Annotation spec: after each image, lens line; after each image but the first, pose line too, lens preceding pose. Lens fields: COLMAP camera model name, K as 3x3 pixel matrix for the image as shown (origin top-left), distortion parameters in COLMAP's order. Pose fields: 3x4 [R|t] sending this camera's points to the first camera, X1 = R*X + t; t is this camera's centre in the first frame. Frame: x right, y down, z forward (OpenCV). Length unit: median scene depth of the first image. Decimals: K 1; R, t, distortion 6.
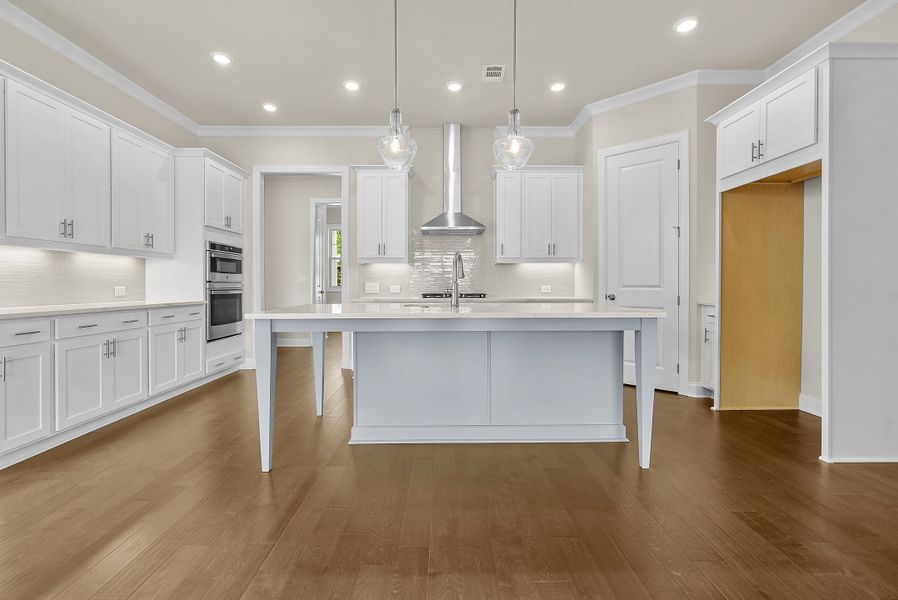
lens RADIAL K [[412.0, 0, 441.9], [0, 412.0, 287.6], [0, 0, 1]] dist [-0.003292, -0.000011]
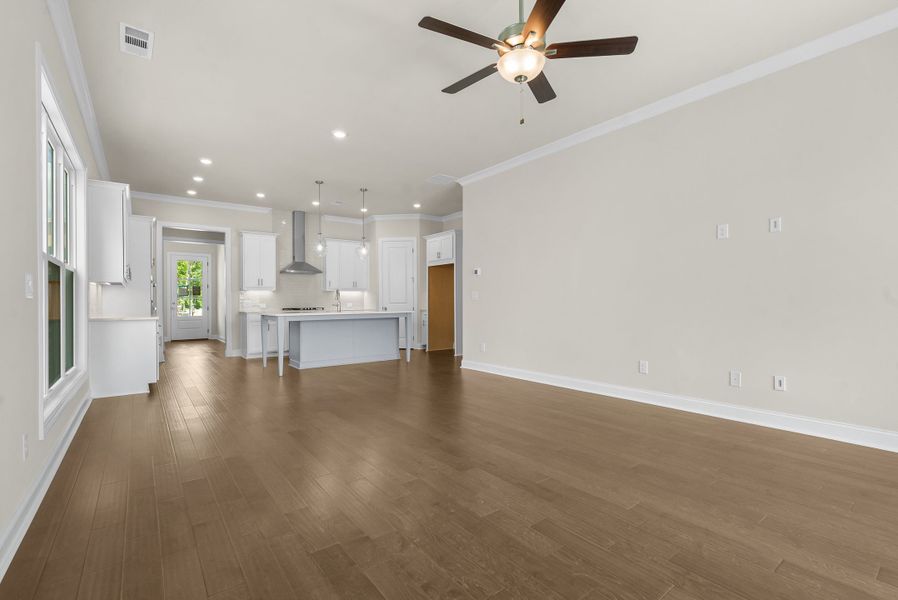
lens RADIAL K [[412.0, 0, 448.6], [0, 412.0, 301.3], [0, 0, 1]] dist [-0.003292, -0.000011]
pose [[0.801921, -0.000710, 0.597430, -0.591640], [0.008168, 0.999919, -0.009776, 0.008601], [-0.597375, 0.012719, 0.801861, -0.889807]]
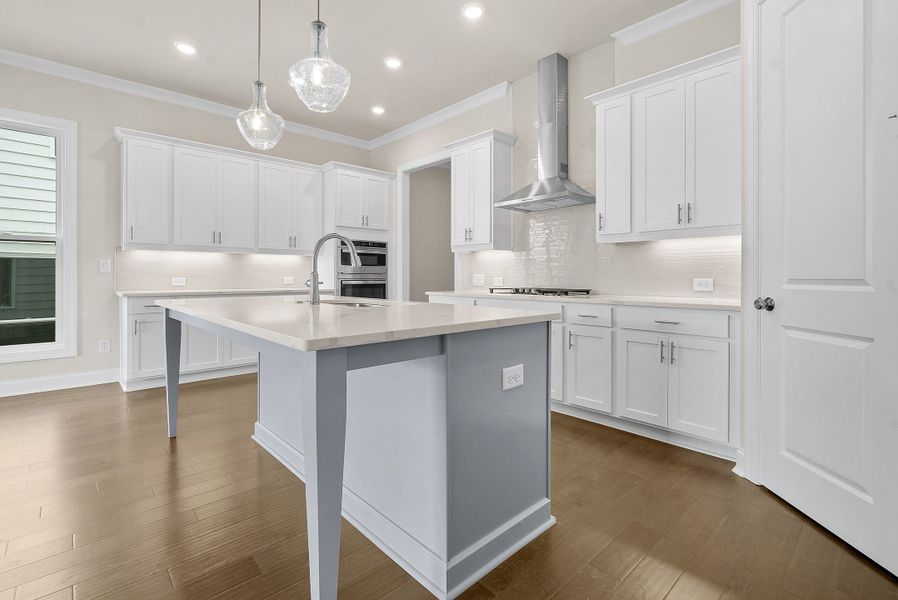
lens RADIAL K [[412.0, 0, 423.8], [0, 412.0, 274.2], [0, 0, 1]] dist [-0.003292, -0.000011]
pose [[0.665717, -0.001069, -0.746204, 0.503571], [-0.012001, 0.999854, -0.012139, 0.000393], [0.746108, 0.017036, 0.665607, 0.415489]]
